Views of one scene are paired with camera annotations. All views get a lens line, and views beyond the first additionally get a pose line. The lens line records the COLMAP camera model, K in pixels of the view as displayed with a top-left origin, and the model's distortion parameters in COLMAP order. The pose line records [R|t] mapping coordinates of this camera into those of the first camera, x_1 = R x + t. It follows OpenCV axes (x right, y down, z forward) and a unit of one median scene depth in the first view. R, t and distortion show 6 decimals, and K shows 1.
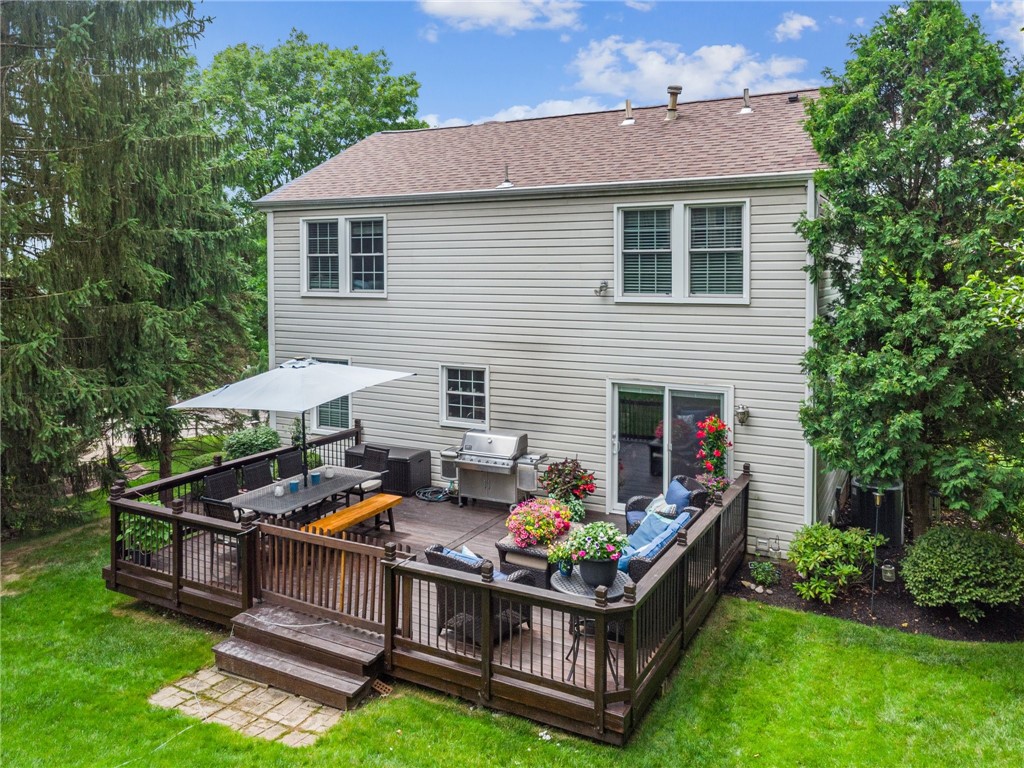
lens RADIAL K [[714.1, 0, 512.0], [0, 714.1, 384.0], [0, 0, 1]] dist [0.003108, 0.000378]
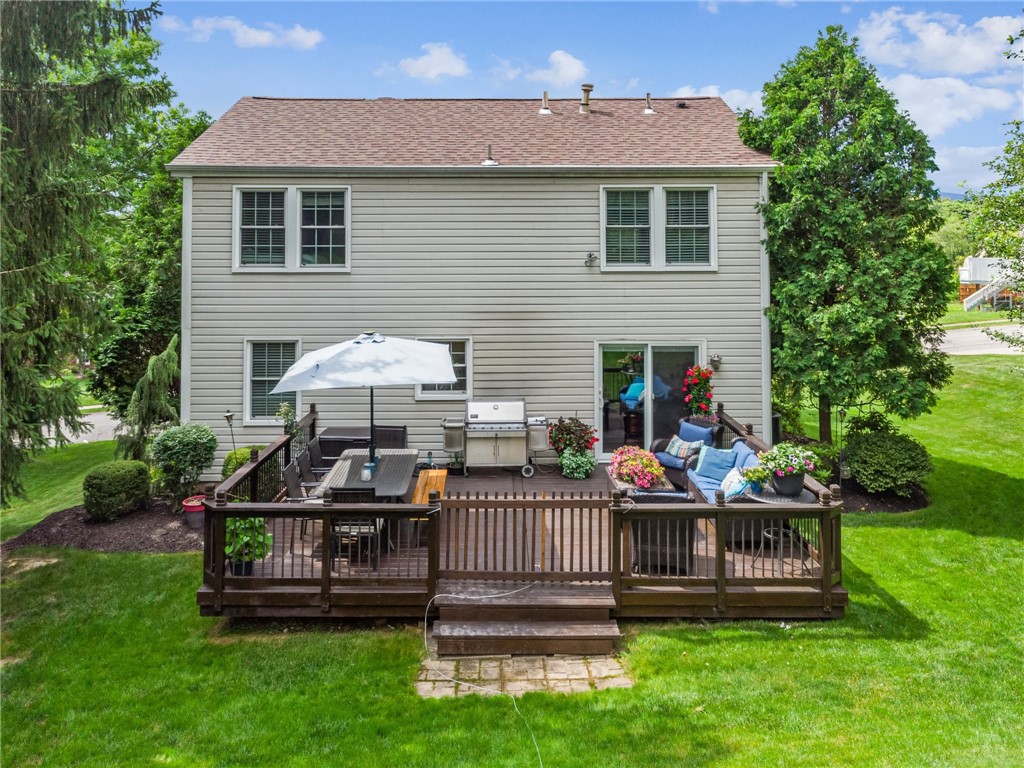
lens RADIAL K [[720.8, 0, 513.4], [0, 720.8, 333.6], [0, 0, 1]] dist [0.005432, 0.002468]
pose [[0.896943, -0.050126, 0.439296, -0.487069], [0.070423, 0.997066, -0.030016, 0.006596], [-0.436503, 0.057859, 0.897841, 0.052289]]
